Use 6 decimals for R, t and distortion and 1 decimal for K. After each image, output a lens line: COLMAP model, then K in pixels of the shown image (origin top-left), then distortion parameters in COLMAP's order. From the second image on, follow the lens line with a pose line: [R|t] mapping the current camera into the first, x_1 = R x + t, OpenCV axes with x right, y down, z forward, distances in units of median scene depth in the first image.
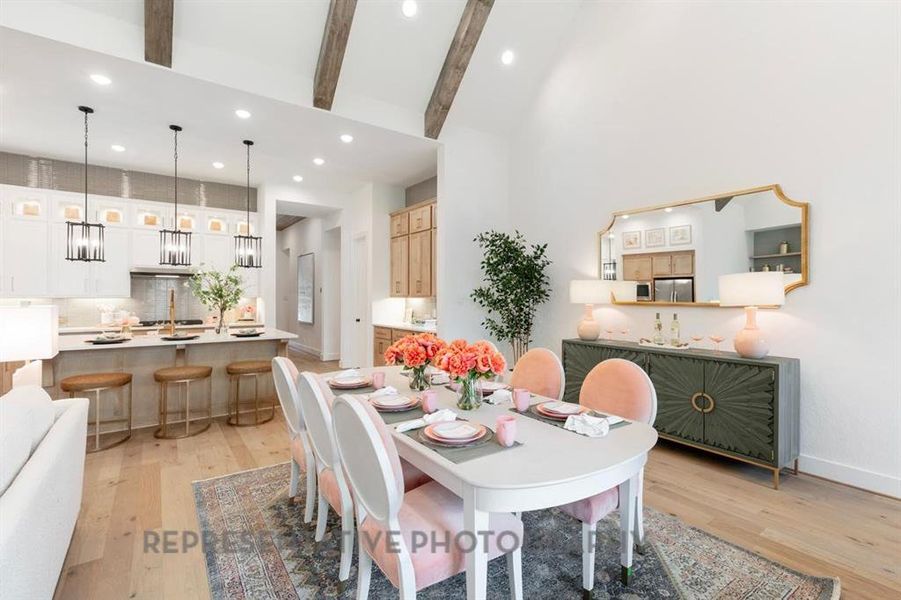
lens RADIAL K [[448.9, 0, 486.1], [0, 448.9, 295.3], [0, 0, 1]] dist [0.003089, 0.000651]
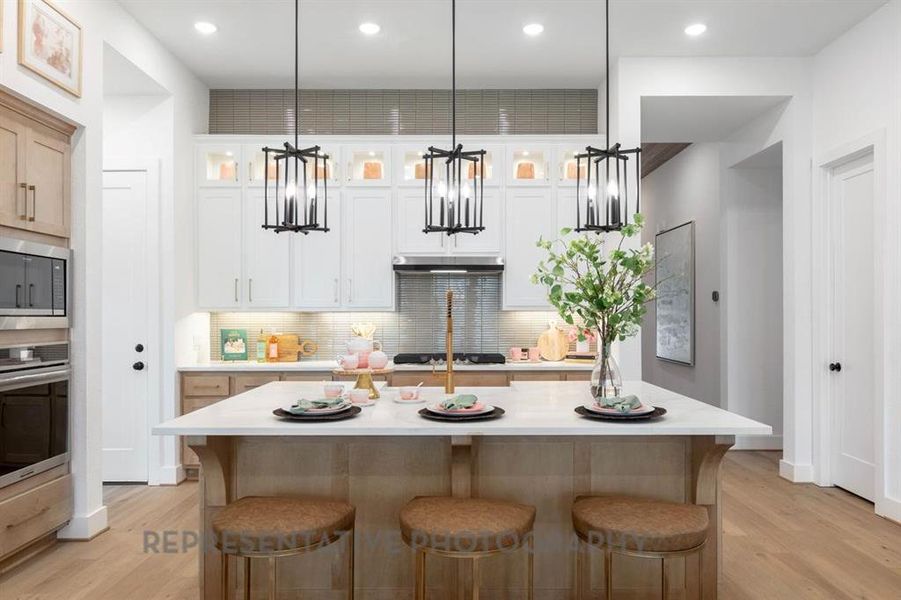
lens RADIAL K [[422.3, 0, 448.7], [0, 422.3, 311.2], [0, 0, 1]] dist [-0.000485, -0.000329]
pose [[0.781545, -0.005529, -0.623824, -0.399064], [0.002430, 0.999980, -0.005819, 0.008587], [0.623844, 0.003032, 0.781543, 0.613313]]
